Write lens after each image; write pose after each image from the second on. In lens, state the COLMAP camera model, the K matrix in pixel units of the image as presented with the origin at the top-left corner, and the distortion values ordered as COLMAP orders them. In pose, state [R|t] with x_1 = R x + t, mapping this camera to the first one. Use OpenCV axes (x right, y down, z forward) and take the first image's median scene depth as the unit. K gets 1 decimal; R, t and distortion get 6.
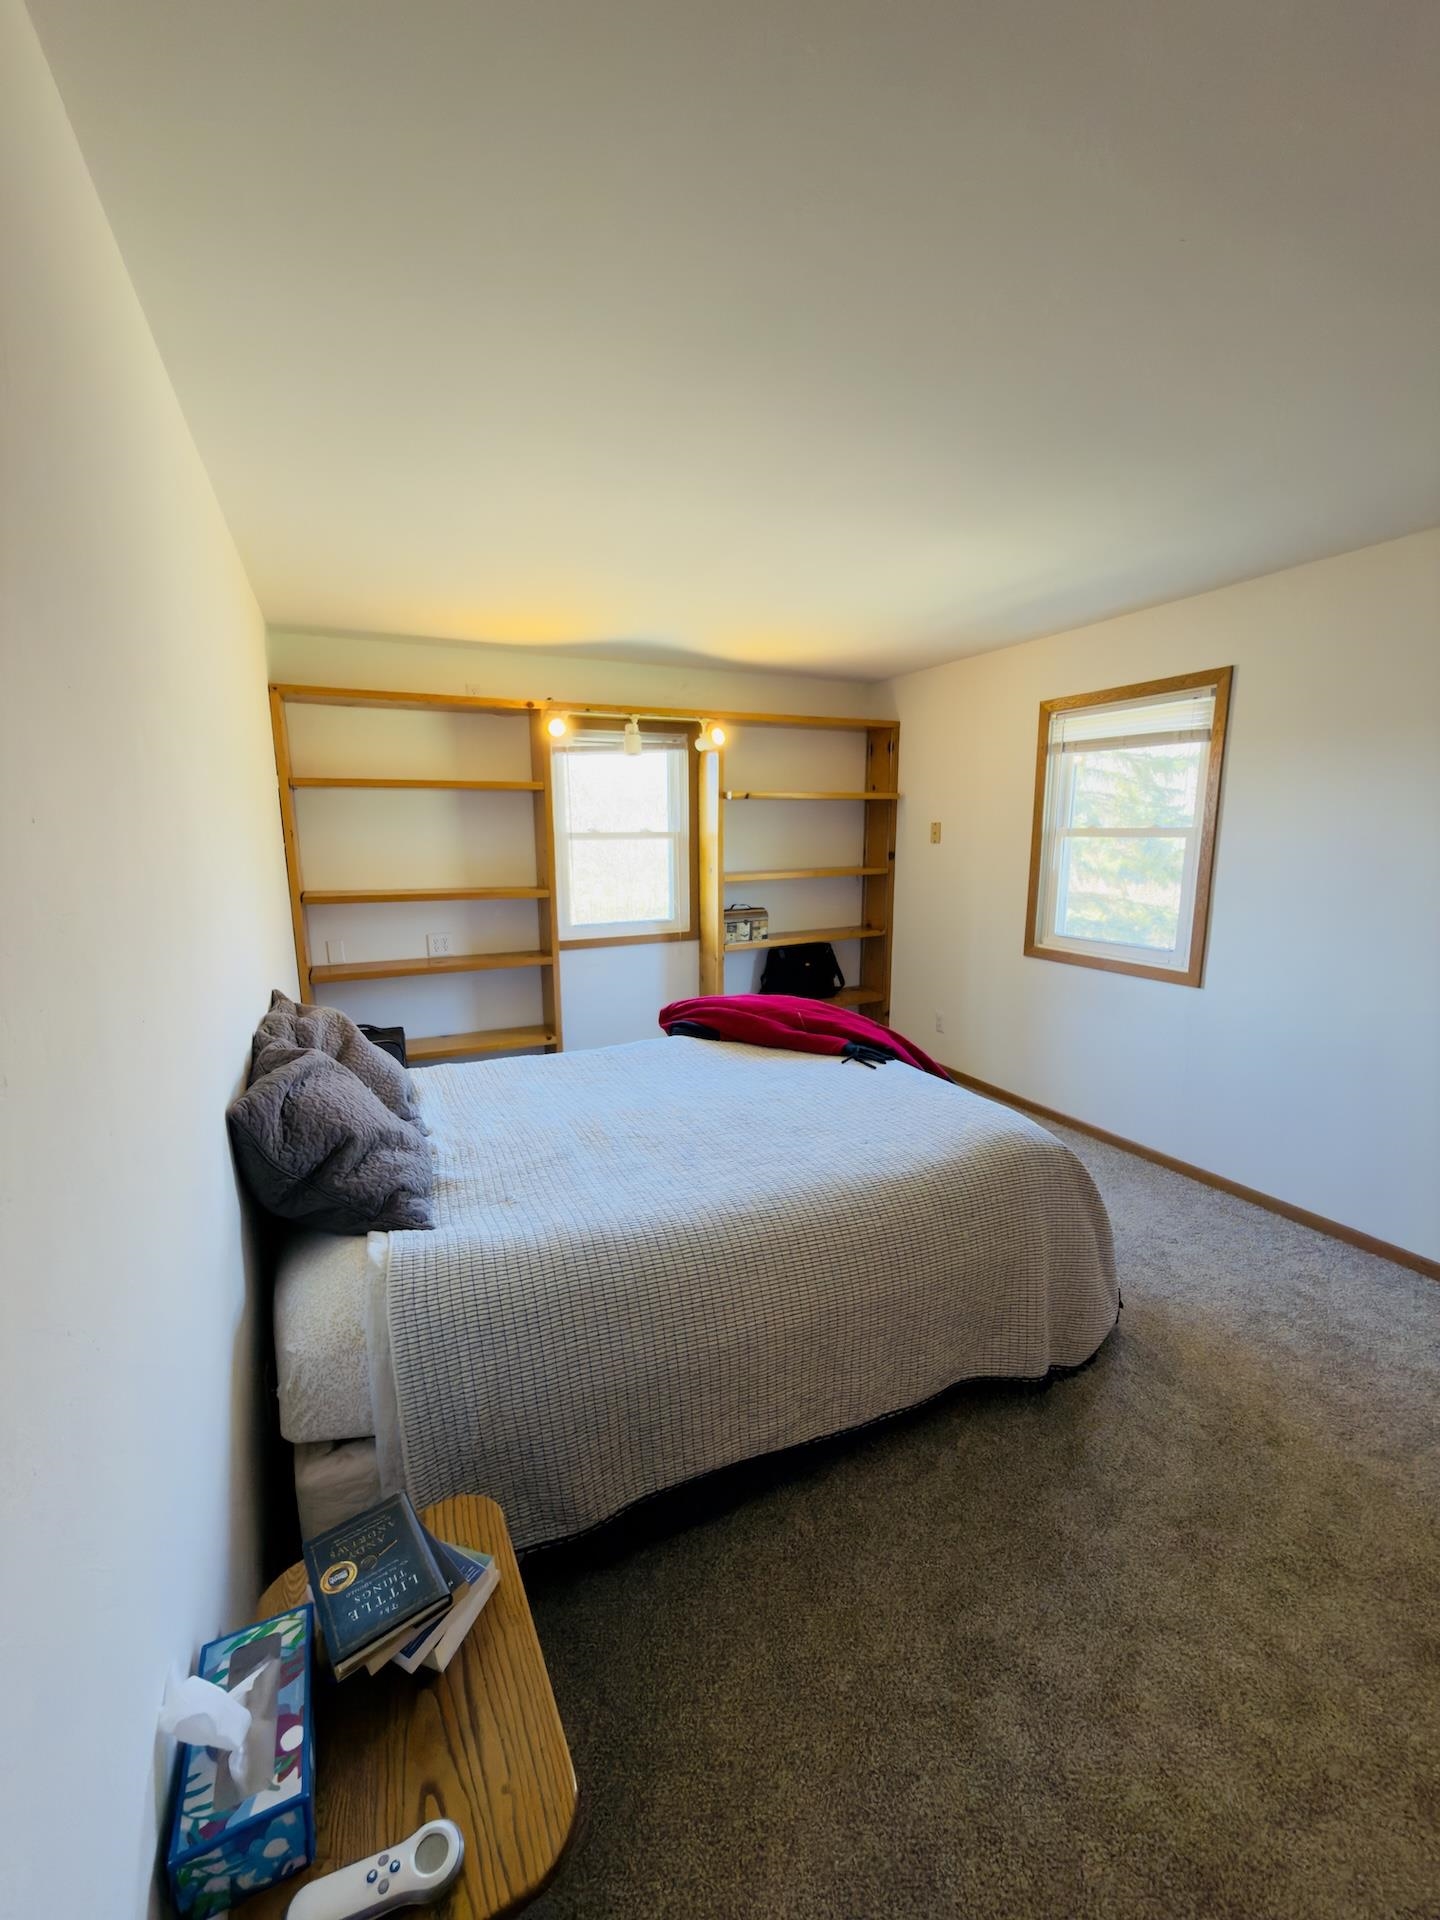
lens RADIAL K [[764.0, 0, 720.0], [0, 764.0, 960.0], [0, 0, 1]] dist [0.000502, 0.000051]
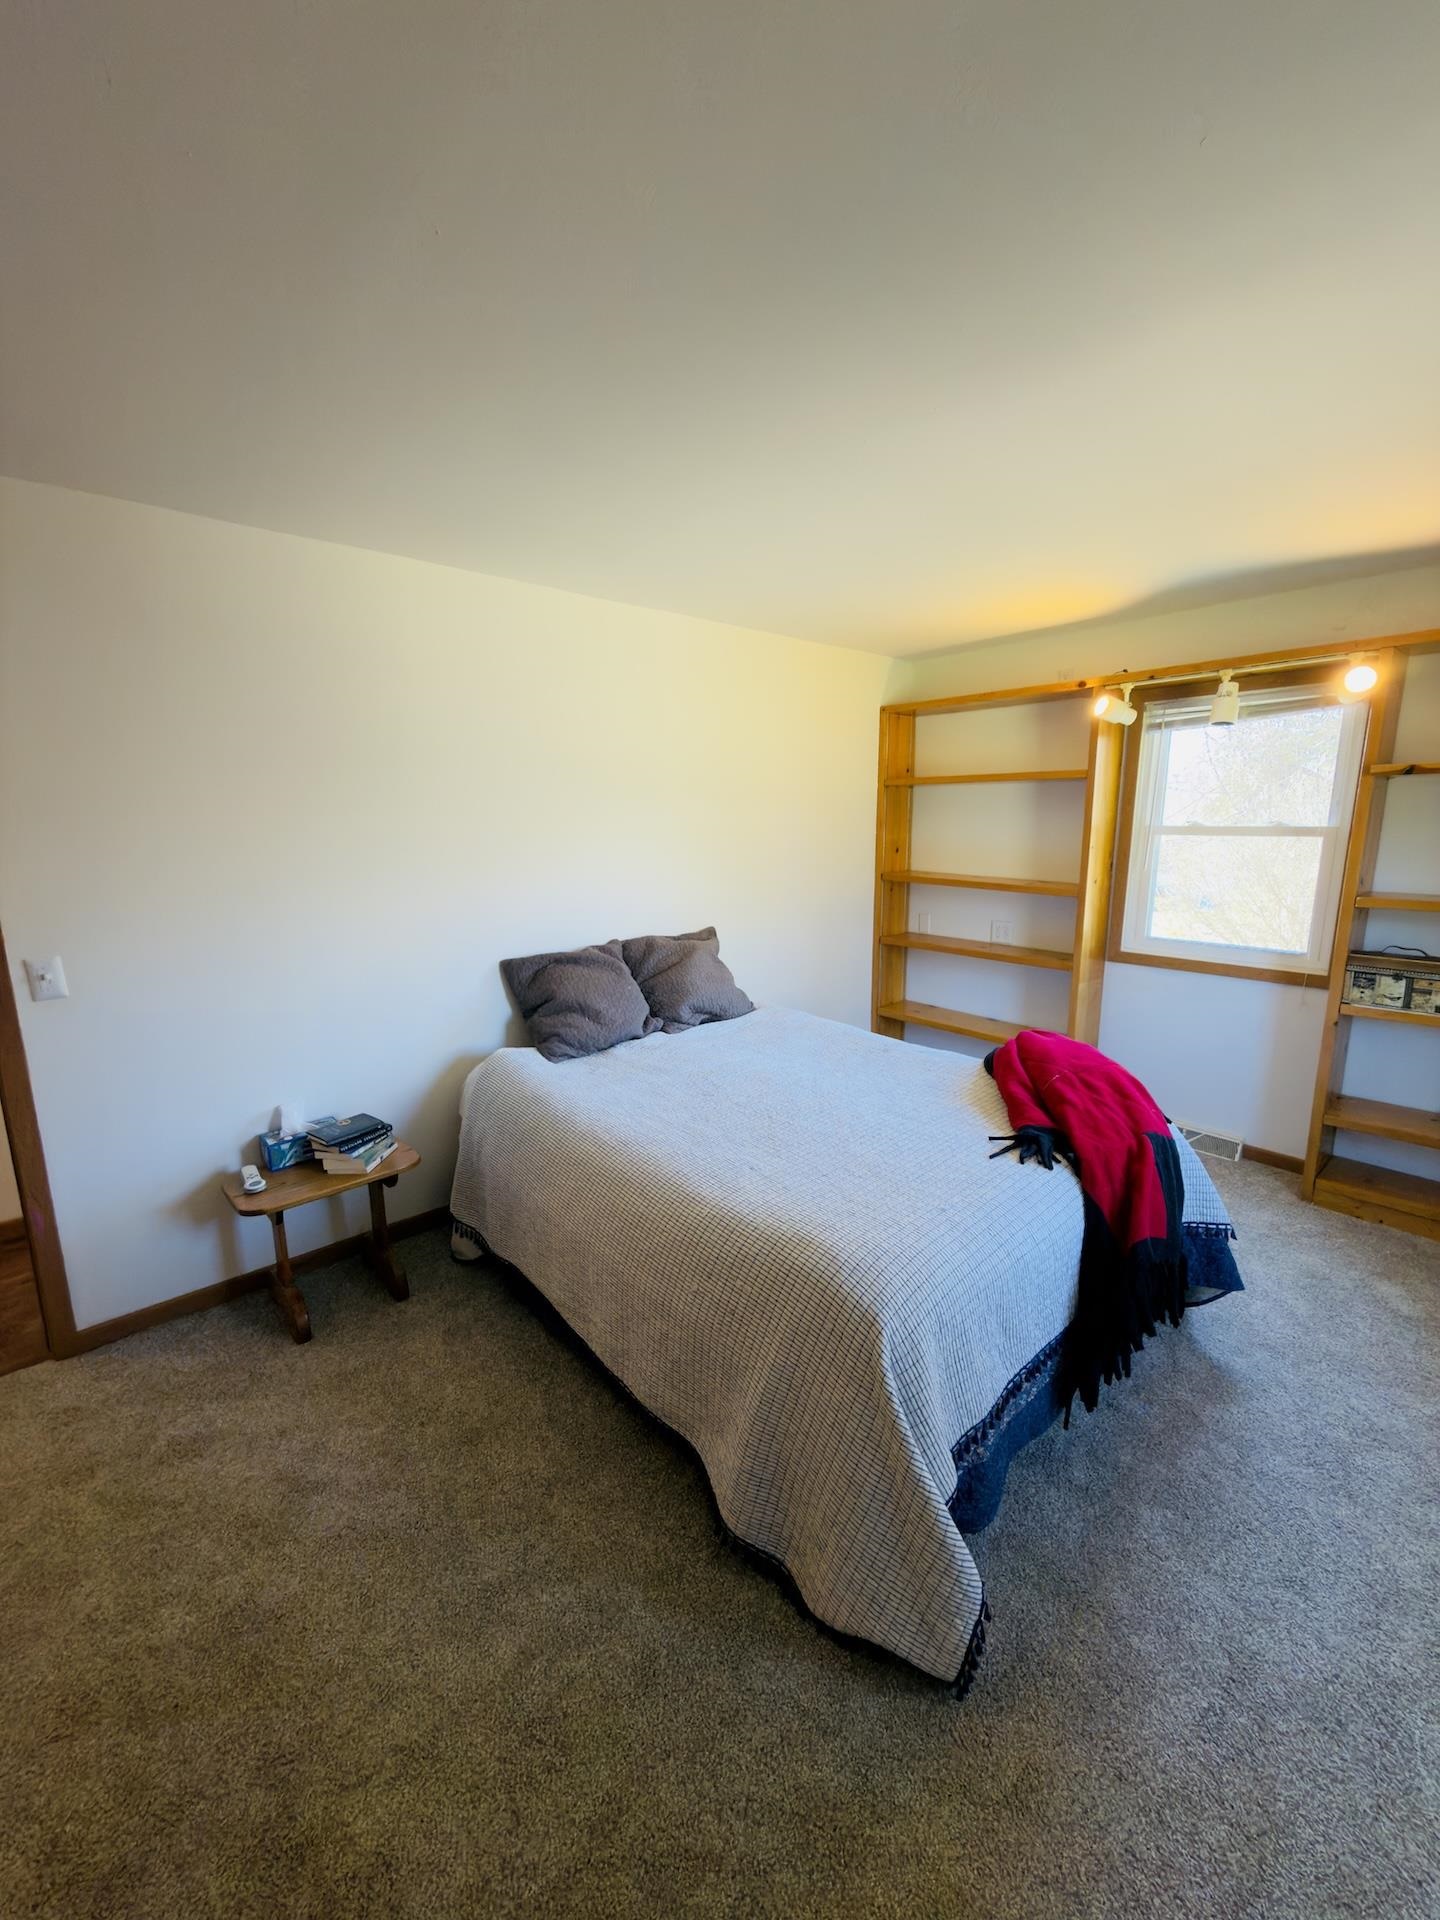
lens RADIAL K [[764.0, 0, 720.0], [0, 764.0, 960.0], [0, 0, 1]] dist [0.000502, 0.000051]
pose [[0.258009, 0.181173, -0.949004, 0.507972], [-0.161931, 0.976475, 0.142393, -0.066994], [0.952476, 0.116934, 0.281276, 0.336660]]
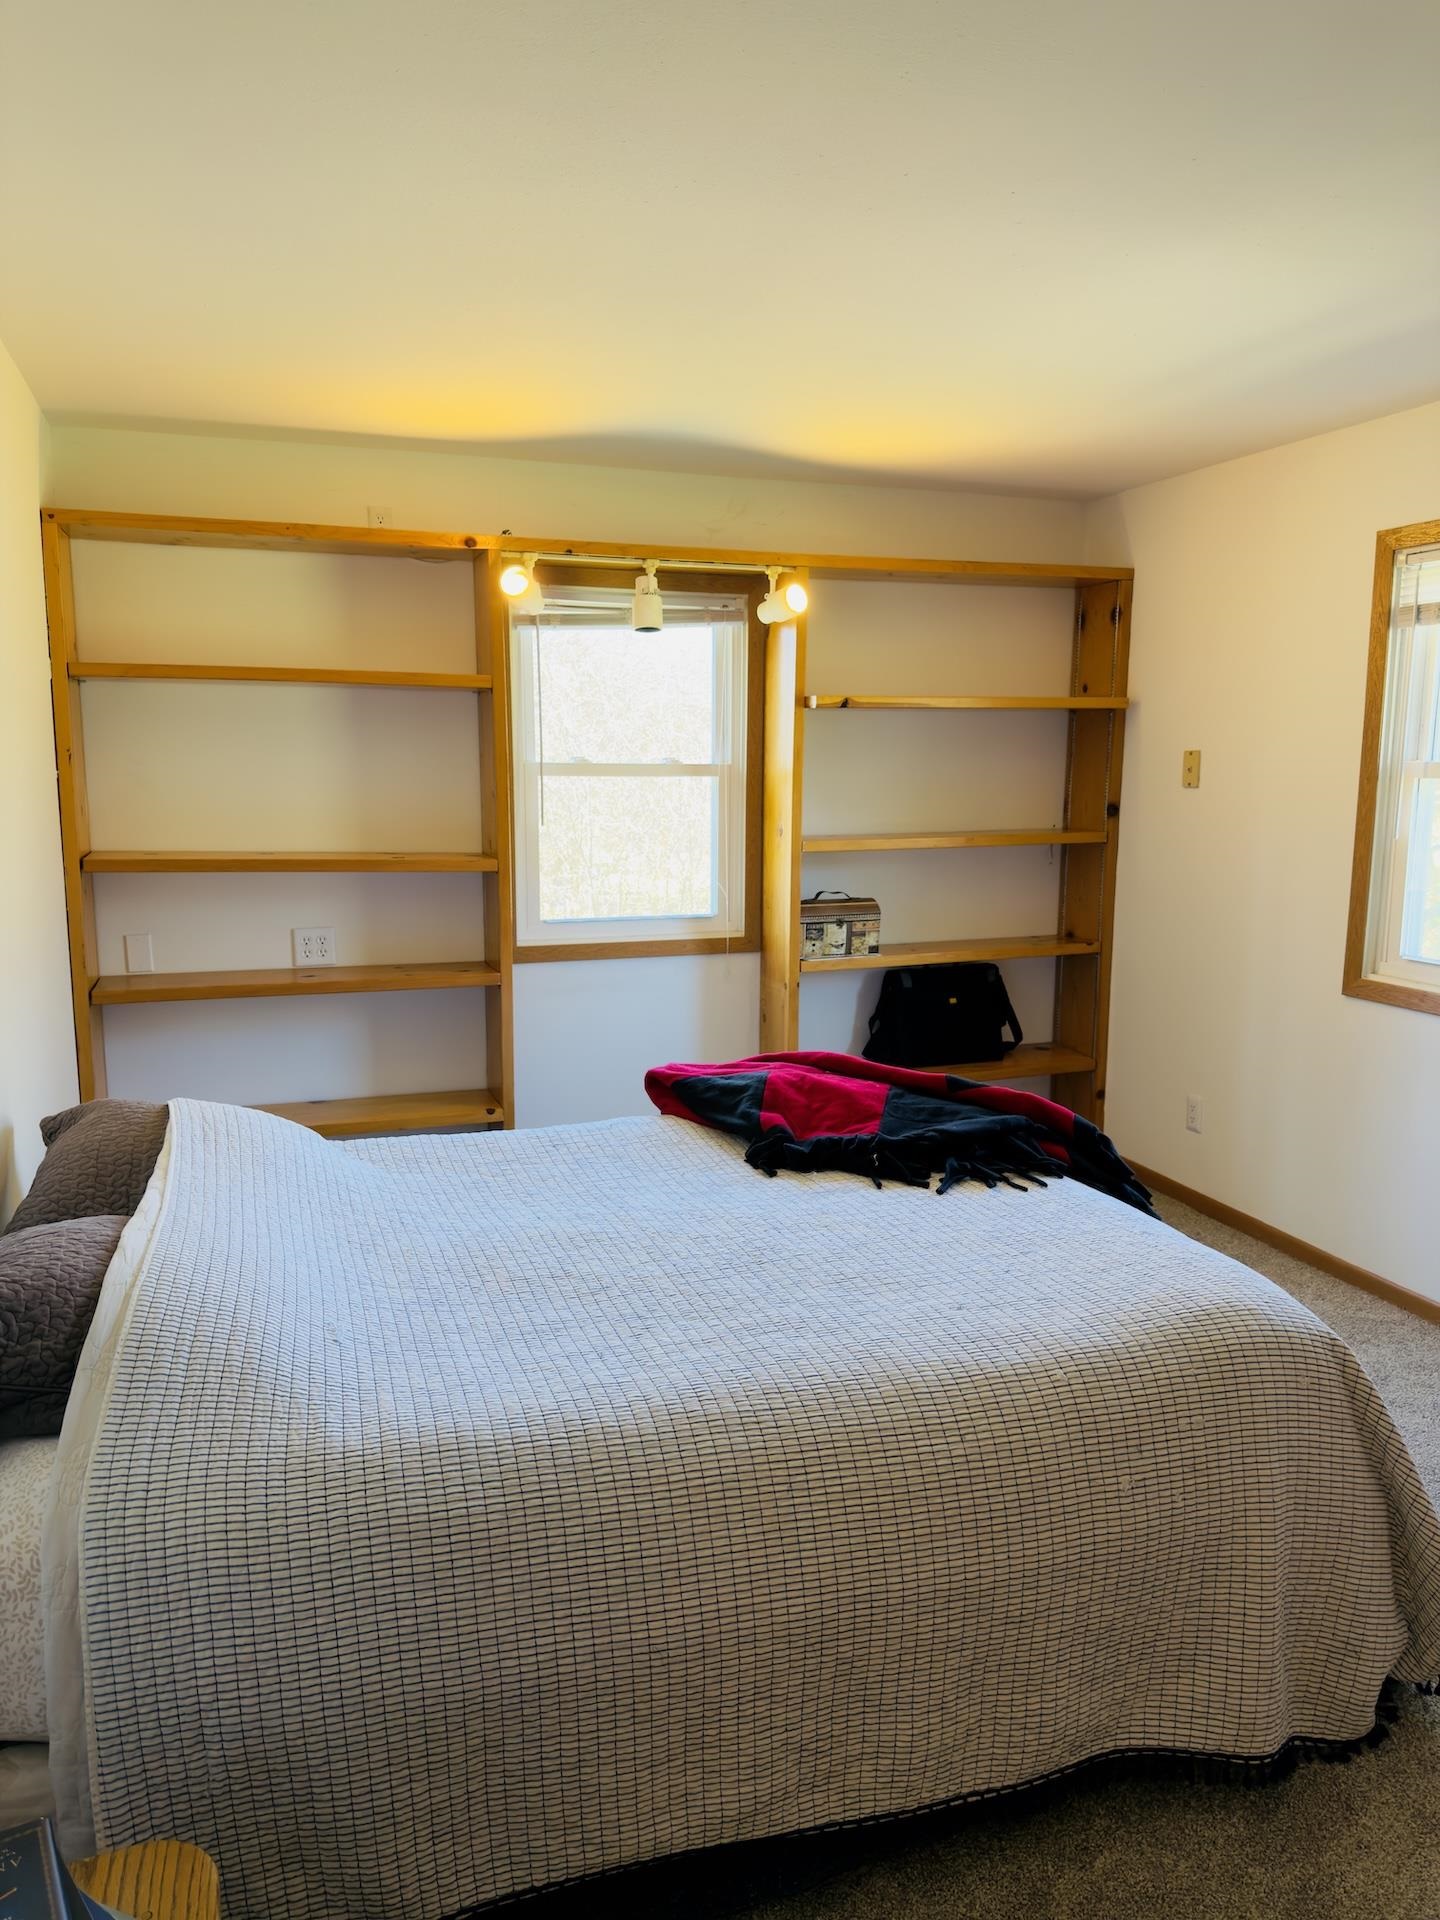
lens RADIAL K [[1348.3, 0, 721.0], [0, 1348.3, 967.5], [0, 0, 1]] dist [0.043374, -0.041566]
pose [[0.994108, 0.028008, -0.104710, 0.056006], [-0.030066, 0.999384, -0.018123, 0.005232], [0.104138, 0.021165, 0.994338, -0.010178]]
